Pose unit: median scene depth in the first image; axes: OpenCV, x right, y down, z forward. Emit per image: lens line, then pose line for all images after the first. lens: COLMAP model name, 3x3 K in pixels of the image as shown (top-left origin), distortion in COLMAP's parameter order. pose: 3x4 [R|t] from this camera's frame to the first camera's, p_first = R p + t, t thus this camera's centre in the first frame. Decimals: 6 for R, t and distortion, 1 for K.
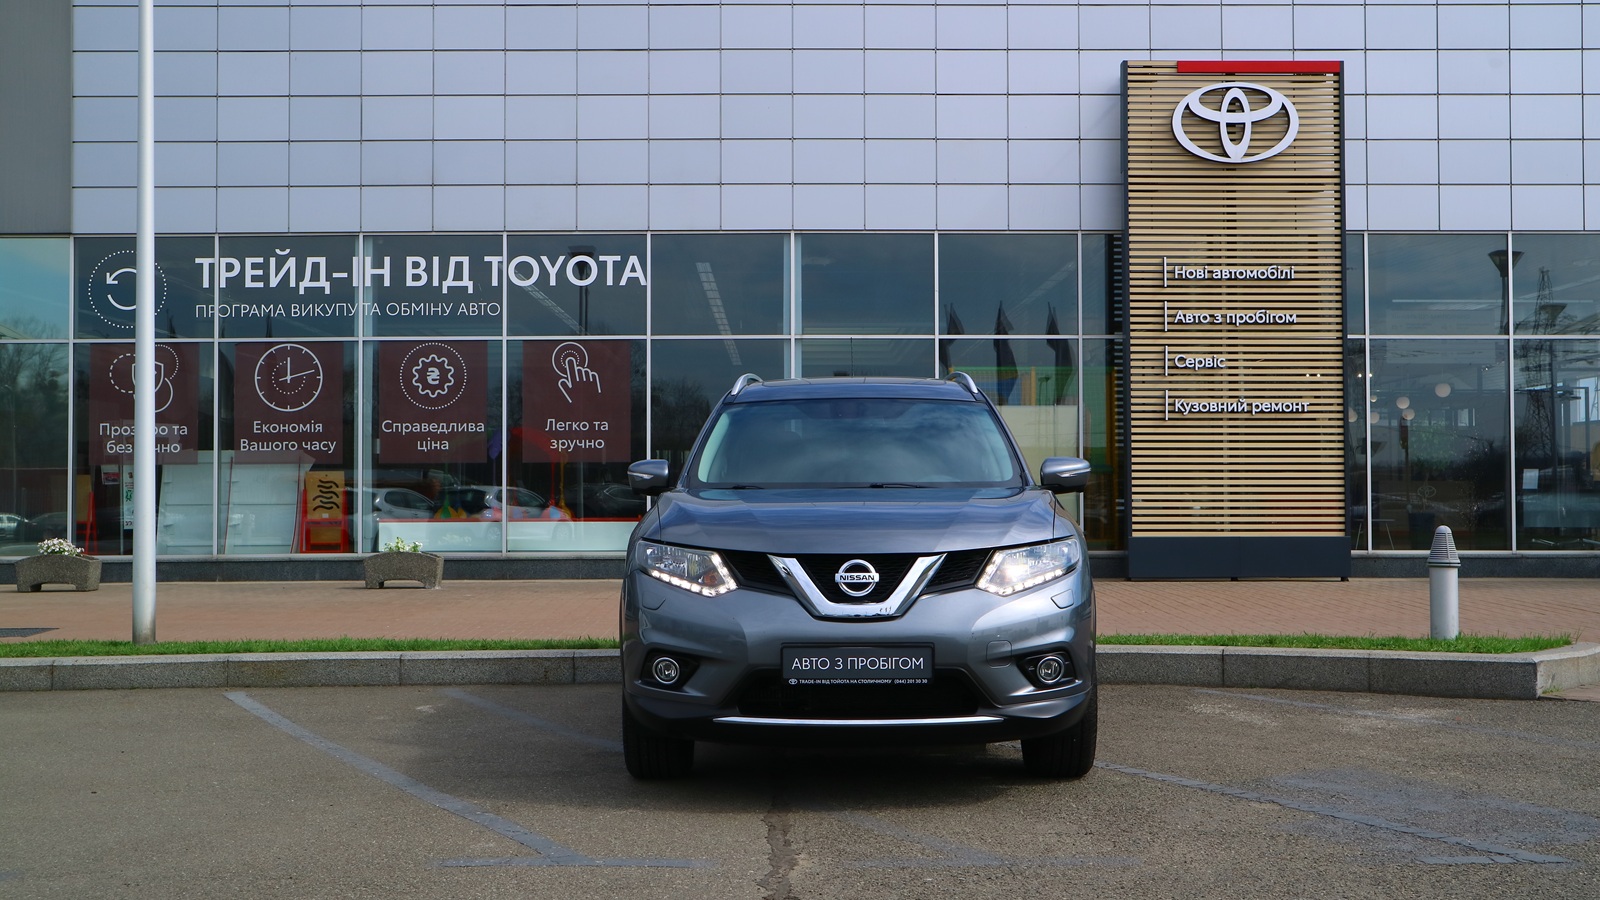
lens RADIAL K [[1967.4, 0, 798.9], [0, 1967.4, 443.3], [0, 0, 1]] dist [0.013599, 0.000000]
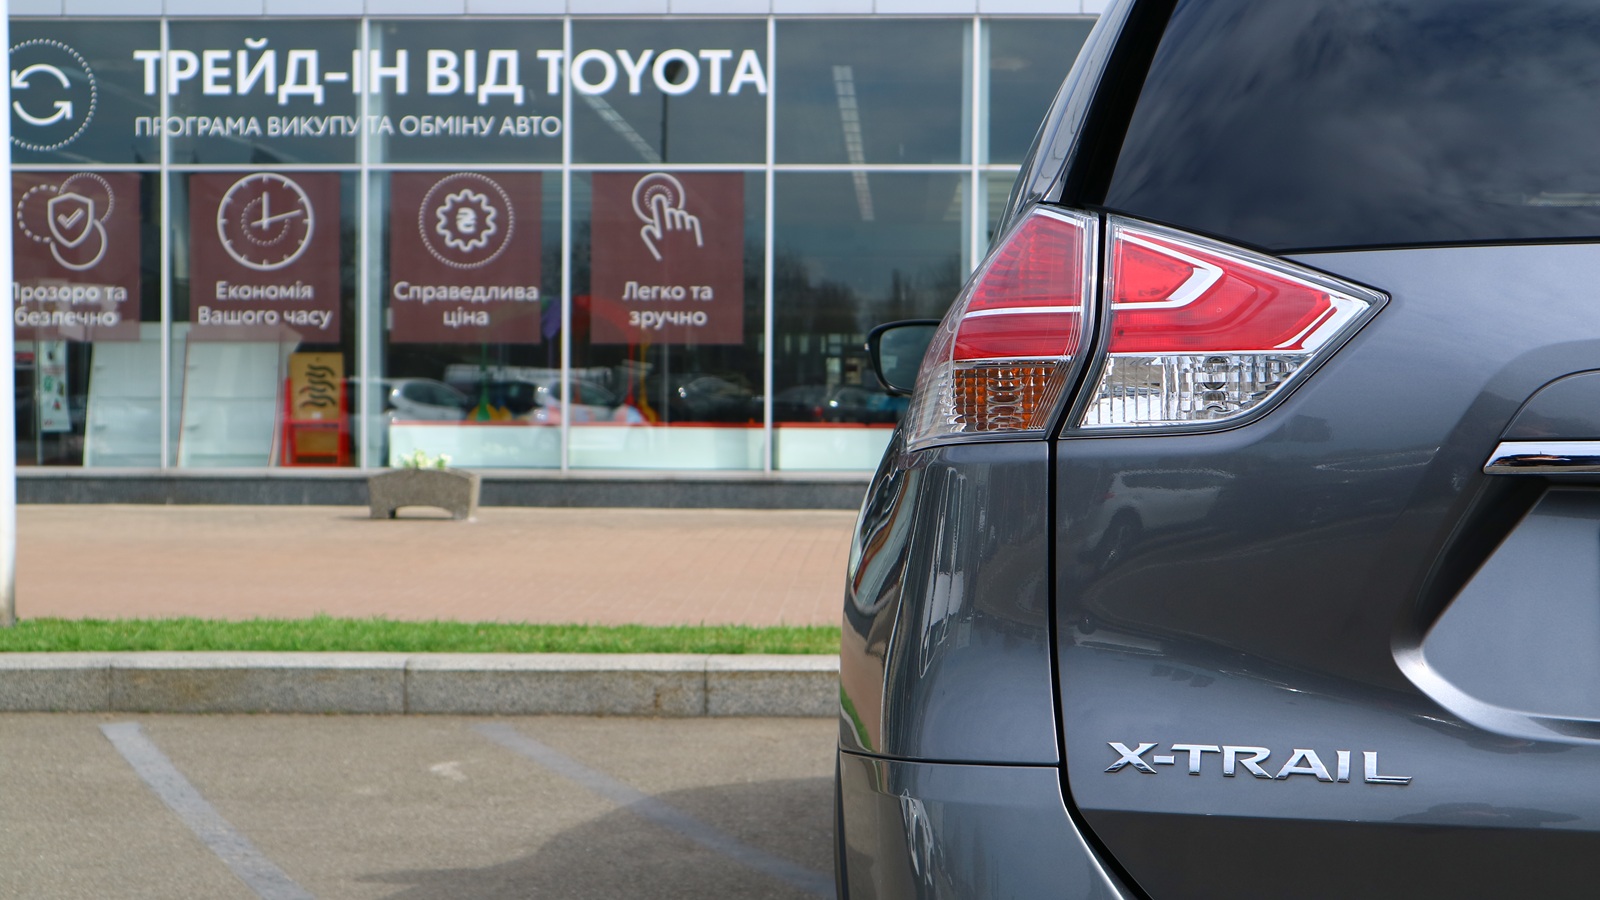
lens RADIAL K [[2418.0, 0, 801.7], [0, 2418.0, 454.1], [0, 0, 1]] dist [0.004402, 0.000000]
pose [[0.998865, 0.011479, -0.046218, -0.023829], [-0.009103, 0.998643, 0.051282, 0.004132], [0.046744, -0.050803, 0.997614, 0.132025]]
